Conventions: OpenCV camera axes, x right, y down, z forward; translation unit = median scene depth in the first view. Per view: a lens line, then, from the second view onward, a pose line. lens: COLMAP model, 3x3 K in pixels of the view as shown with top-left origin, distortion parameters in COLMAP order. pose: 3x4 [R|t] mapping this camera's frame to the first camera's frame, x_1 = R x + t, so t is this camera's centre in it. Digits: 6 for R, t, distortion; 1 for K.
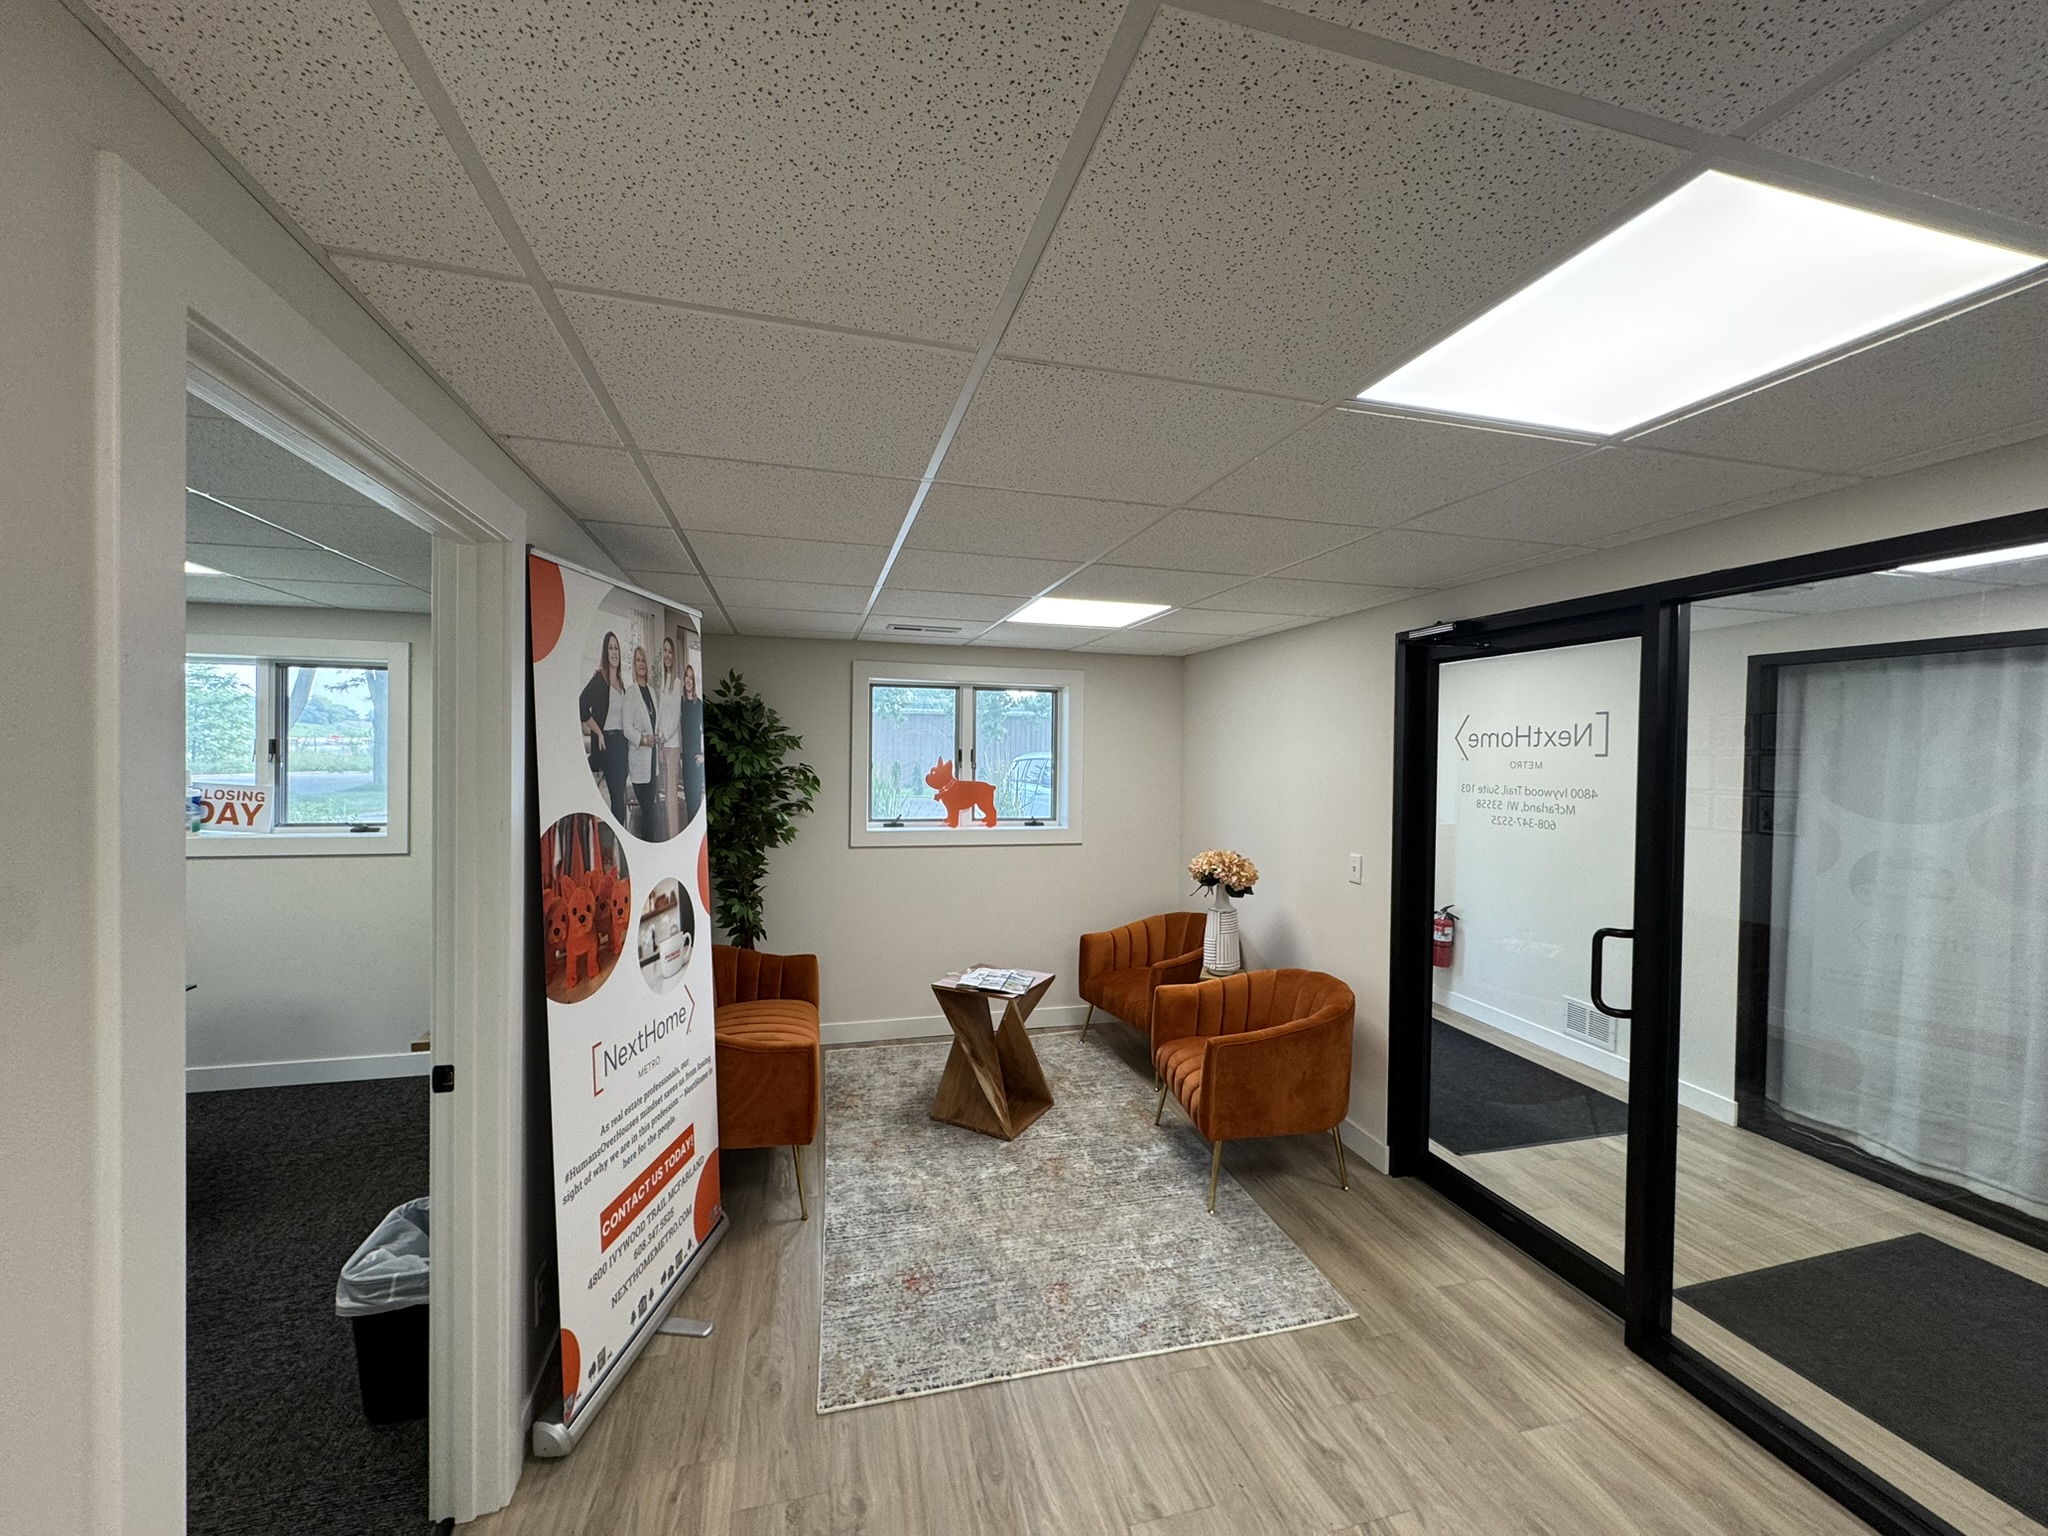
lens RADIAL K [[812.7, 0, 1022.8], [0, 812.7, 767.0], [0, 0, 1]] dist [-0.001255, 0.000462]
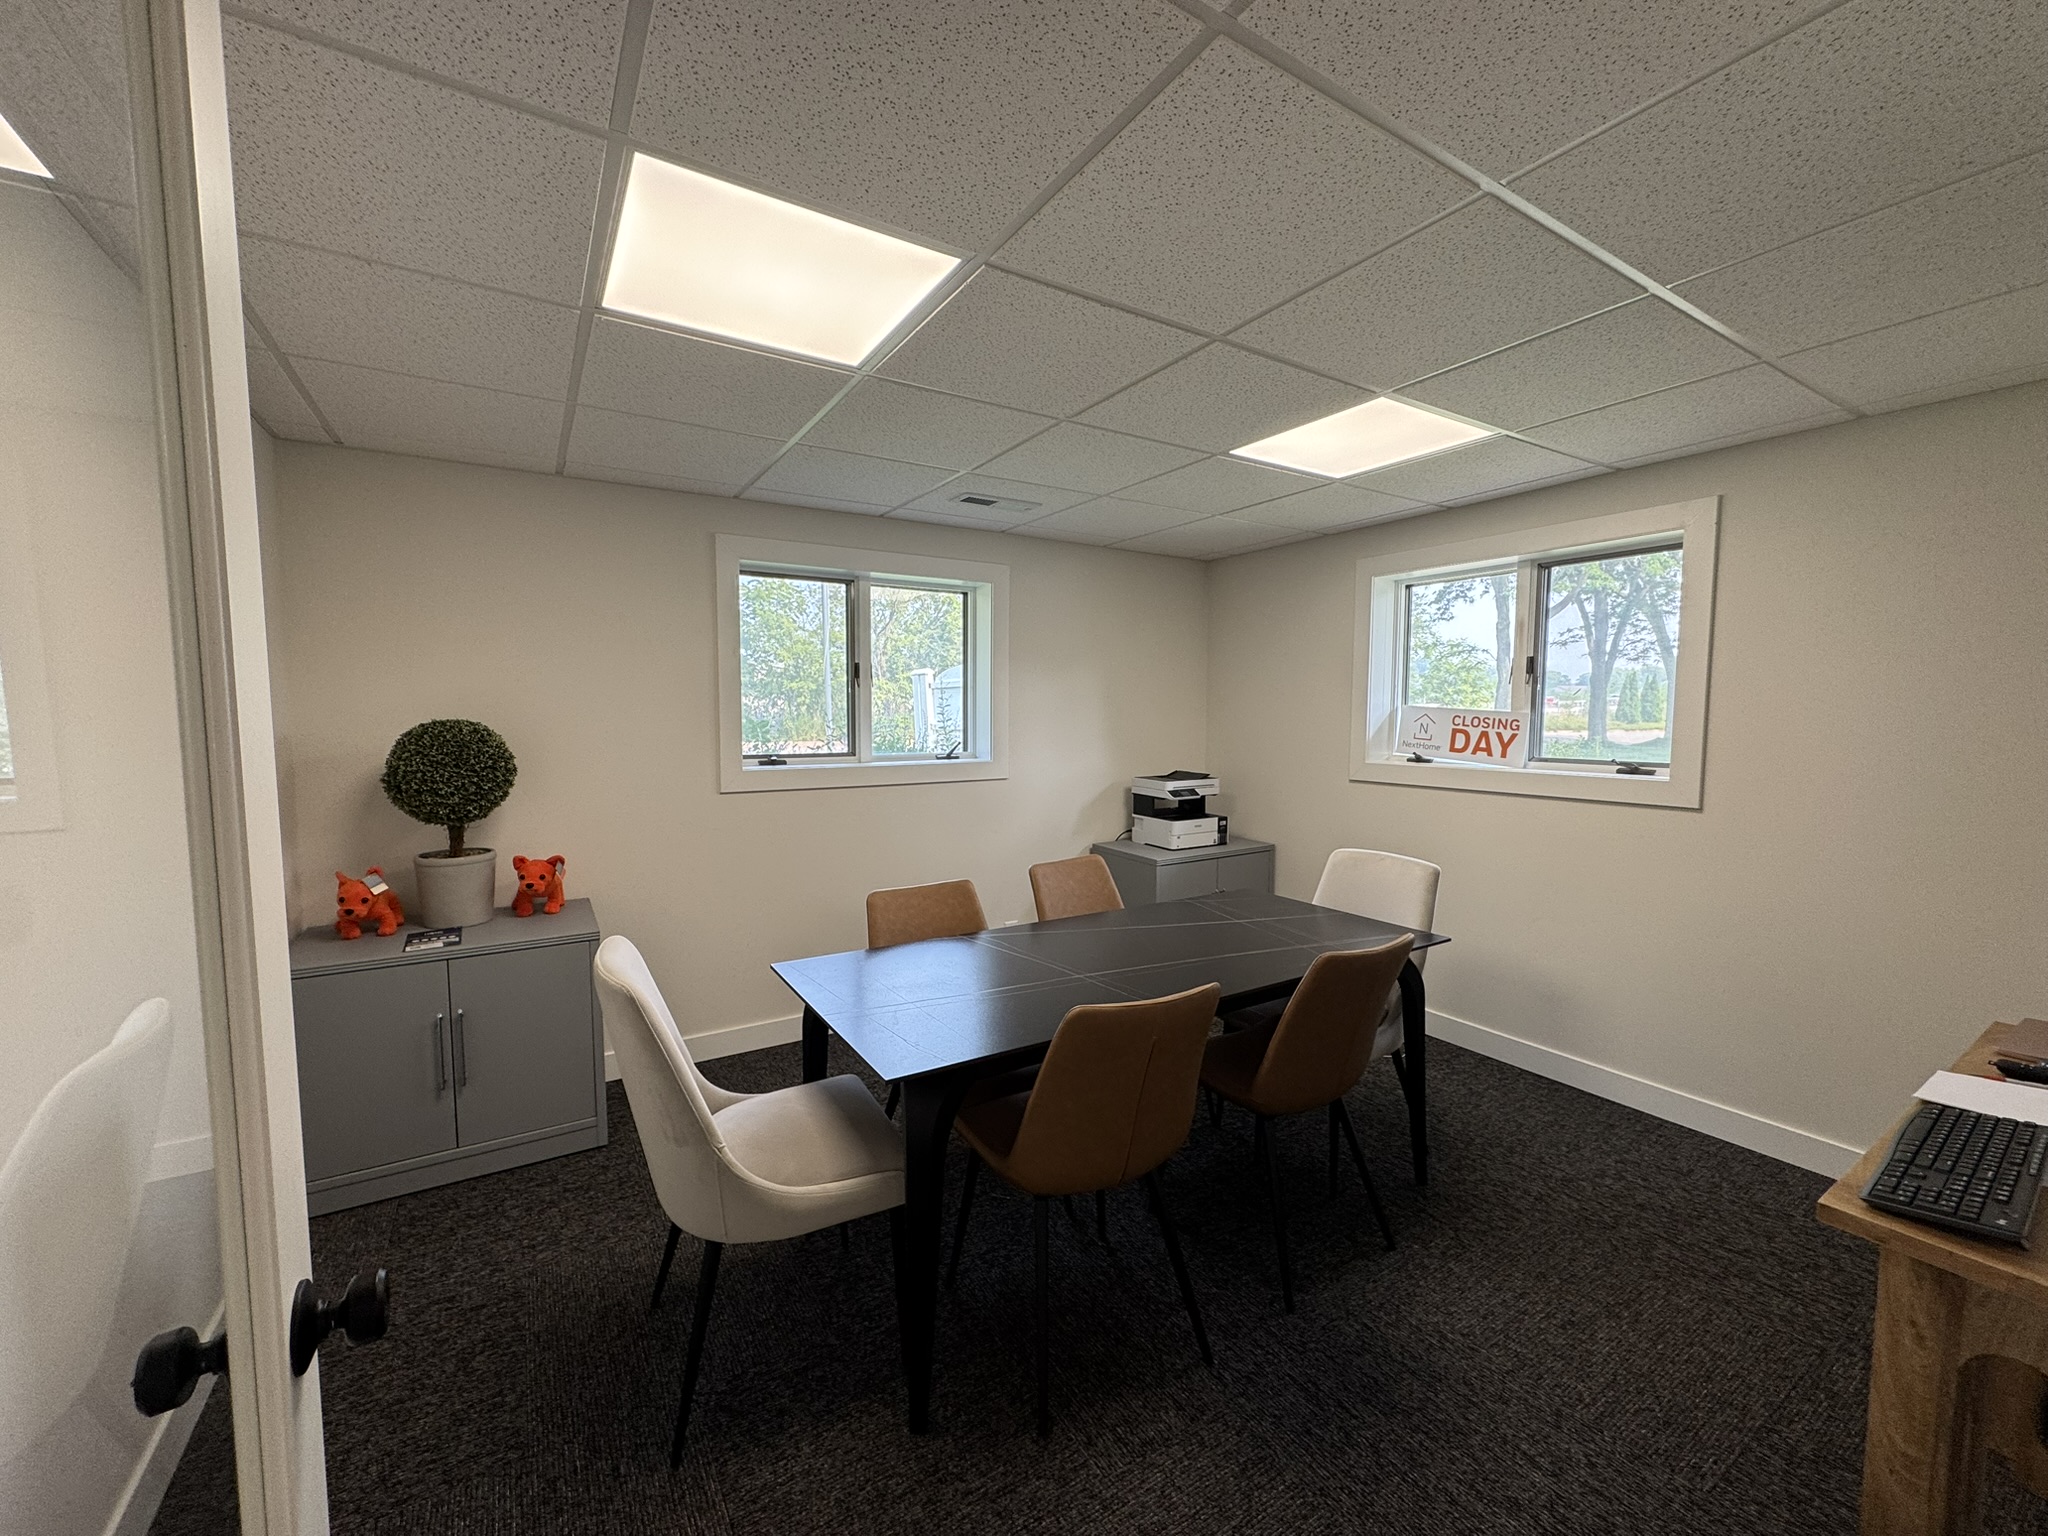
lens RADIAL K [[812.7, 0, 1021.0], [0, 812.7, 769.2], [0, 0, 1]] dist [-0.001255, 0.000462]
pose [[0.290658, 0.056482, -0.955158, -0.271050], [-0.010322, 0.998383, 0.055896, 0.041017], [0.956771, -0.006387, 0.290771, 0.253622]]
